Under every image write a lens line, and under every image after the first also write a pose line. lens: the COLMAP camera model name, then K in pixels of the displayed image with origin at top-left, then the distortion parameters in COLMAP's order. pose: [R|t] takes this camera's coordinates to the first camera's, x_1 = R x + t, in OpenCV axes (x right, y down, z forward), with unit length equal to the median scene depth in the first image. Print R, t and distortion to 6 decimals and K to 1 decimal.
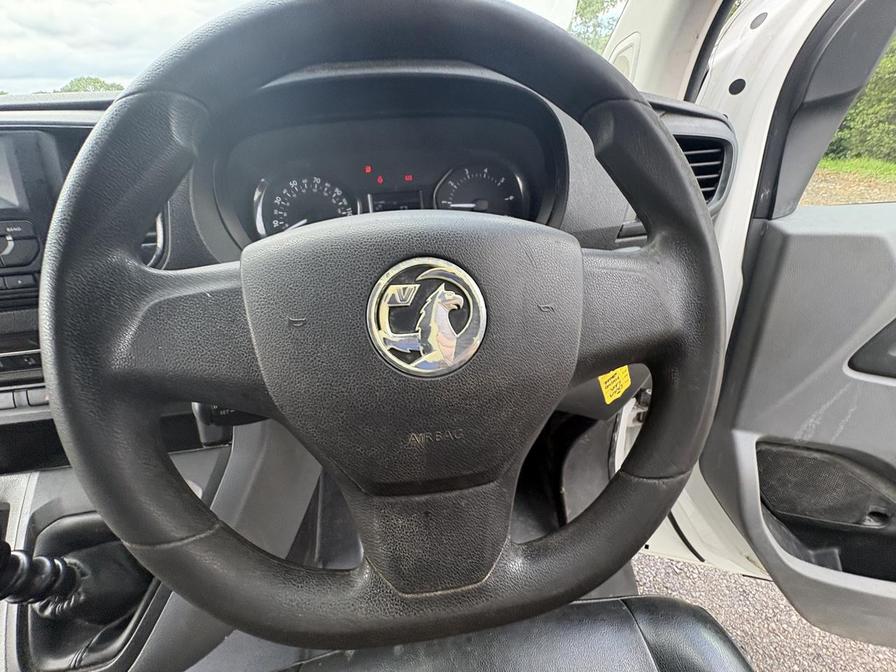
lens RADIAL K [[357.4, 0, 447.2], [0, 357.4, 334.9], [0, 0, 1]] dist [-0.001187, 0.000662]
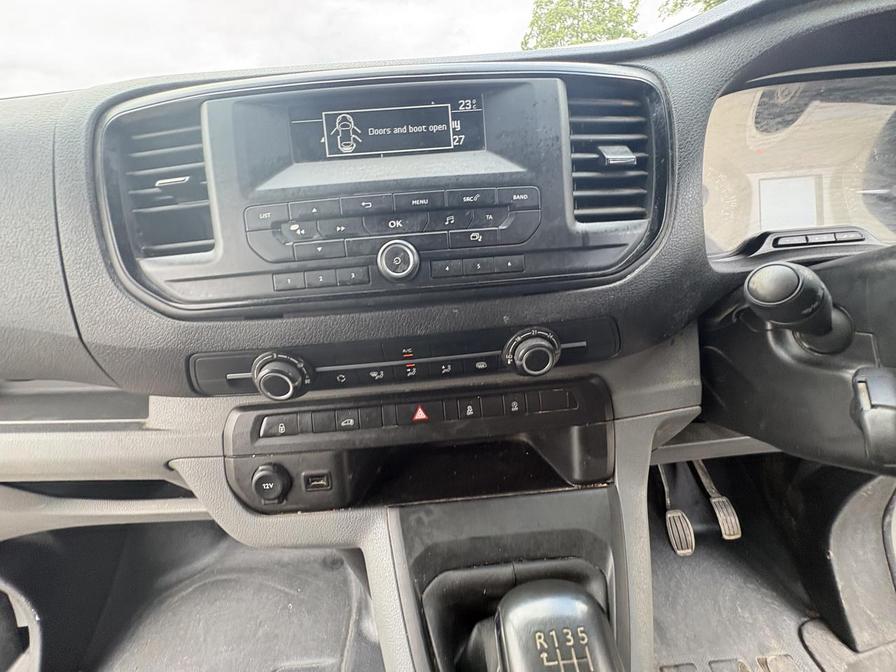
lens RADIAL K [[357.4, 0, 444.5], [0, 357.4, 335.9], [0, 0, 1]] dist [-0.001187, 0.000662]
pose [[0.996674, 0.016156, -0.079872, -1.230802], [-0.023105, 0.995952, -0.086864, 0.078783], [0.078146, 0.088421, 0.993013, 0.212348]]
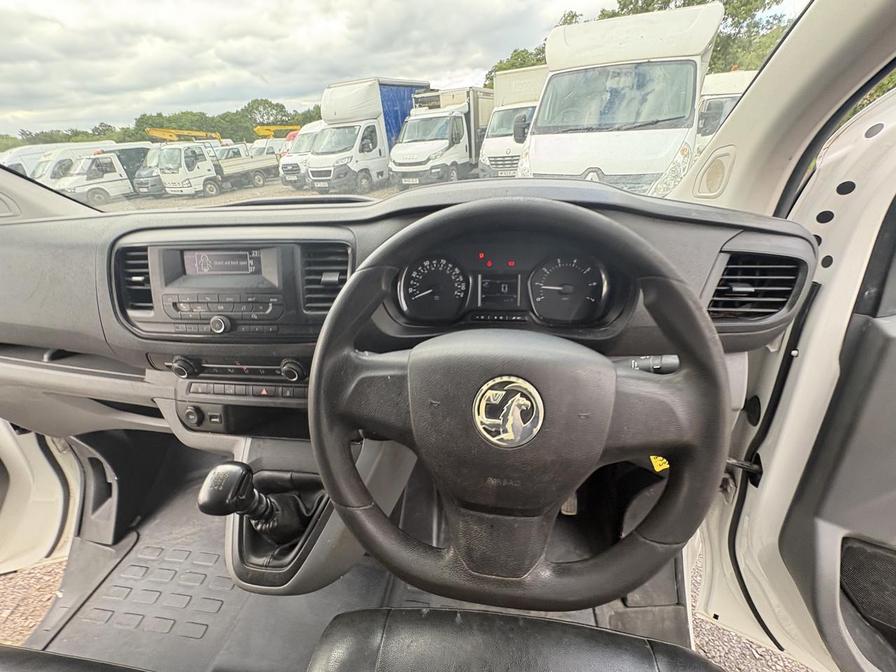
lens RADIAL K [[357.4, 0, 450.0], [0, 357.4, 335.9], [0, 0, 1]] dist [-0.001187, 0.000662]
pose [[0.963706, 0.124902, -0.235946, 0.021561], [-0.128475, 0.991713, 0.000230, -0.219401], [0.234020, 0.030092, 0.971766, -0.425789]]
